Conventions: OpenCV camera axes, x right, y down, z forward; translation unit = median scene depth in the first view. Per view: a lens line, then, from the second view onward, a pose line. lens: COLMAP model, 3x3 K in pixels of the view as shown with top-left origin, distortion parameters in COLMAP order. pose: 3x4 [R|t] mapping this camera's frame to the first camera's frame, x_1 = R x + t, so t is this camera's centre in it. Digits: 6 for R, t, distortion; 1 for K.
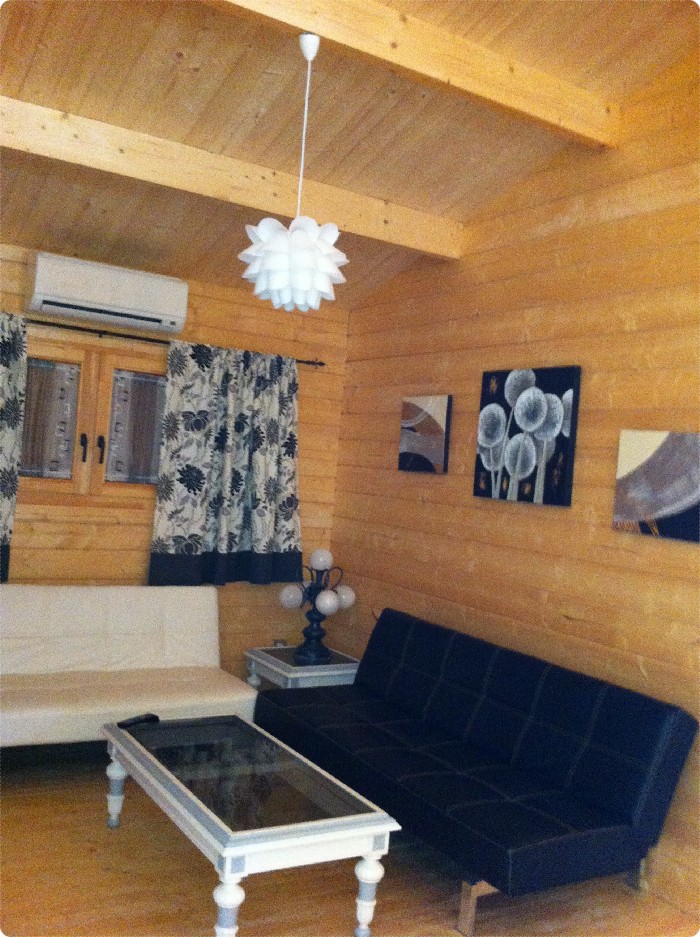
lens RADIAL K [[884.9, 0, 350.0], [0, 884.9, 468.5], [0, 0, 1]] dist [0.087003, -0.333850]
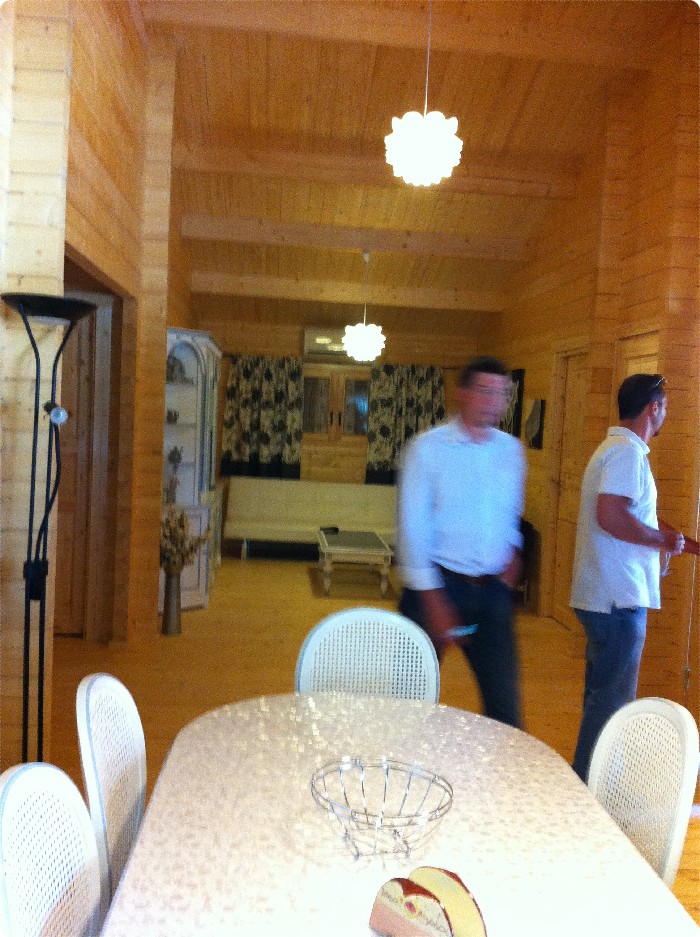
lens RADIAL K [[902.6, 0, 350.0], [0, 902.6, 468.5], [0, 0, 1]] dist [0.107883, -0.360994]
pose [[0.895784, -0.010159, -0.444373, 0.651090], [0.022625, 0.999485, 0.022758, 0.045834], [0.443913, -0.030440, 0.895553, -0.853596]]
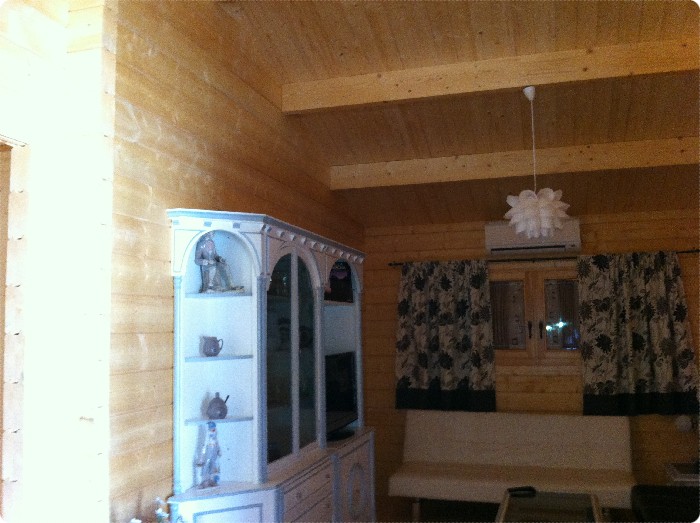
lens RADIAL K [[663.1, 0, 350.0], [0, 663.1, 261.5], [0, 0, 1]] dist [0.089774, -0.346091]
pose [[0.661846, -0.167140, -0.730770, 0.384113], [0.070443, 0.984381, -0.161347, 0.026402], [0.746323, 0.055309, 0.663282, -0.078116]]
